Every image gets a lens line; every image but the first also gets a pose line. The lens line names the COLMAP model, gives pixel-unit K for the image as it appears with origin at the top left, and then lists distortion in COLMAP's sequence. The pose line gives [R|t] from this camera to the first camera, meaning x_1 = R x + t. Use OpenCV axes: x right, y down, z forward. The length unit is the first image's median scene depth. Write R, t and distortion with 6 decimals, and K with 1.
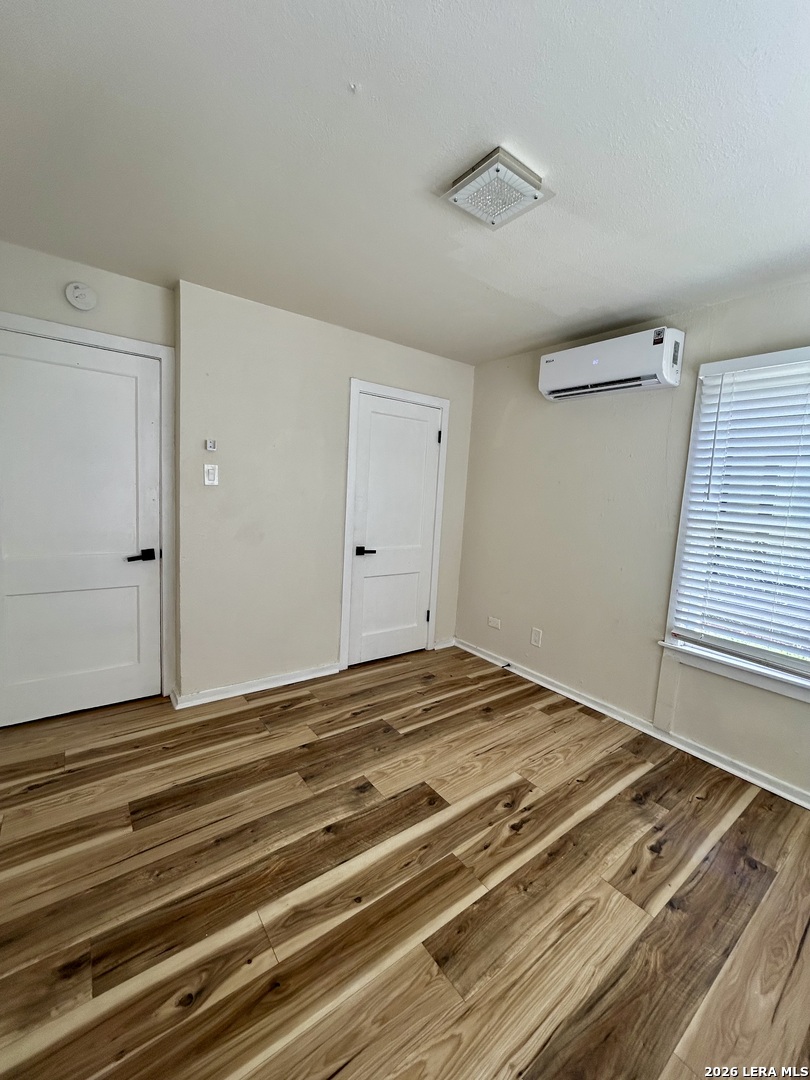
lens RADIAL K [[437.4, 0, 403.7], [0, 437.4, 541.3], [0, 0, 1]] dist [-0.001771, 0.000281]
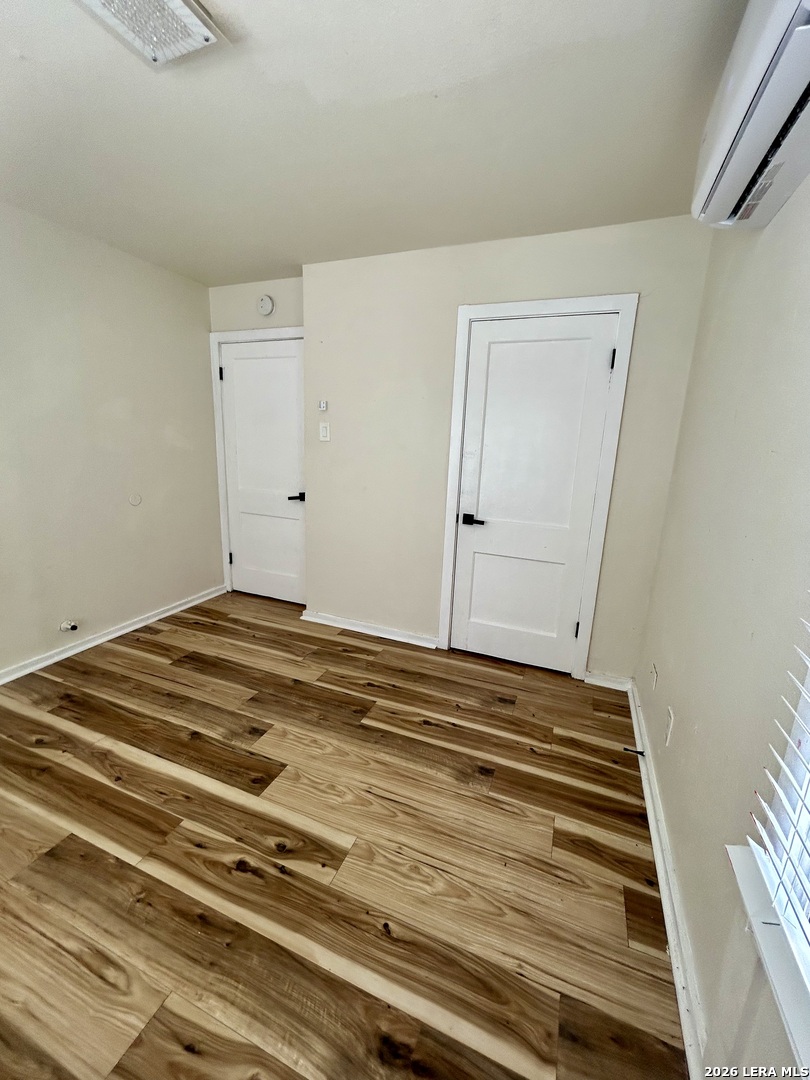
lens RADIAL K [[436.0, 0, 405.0], [0, 436.0, 540.0], [0, 0, 1]] dist [0.004297, -0.003118]
pose [[0.518658, 0.159111, -0.840046, 0.817048], [-0.113391, 0.986653, 0.116870, -0.033917], [0.847429, 0.034638, 0.529777, 0.689125]]
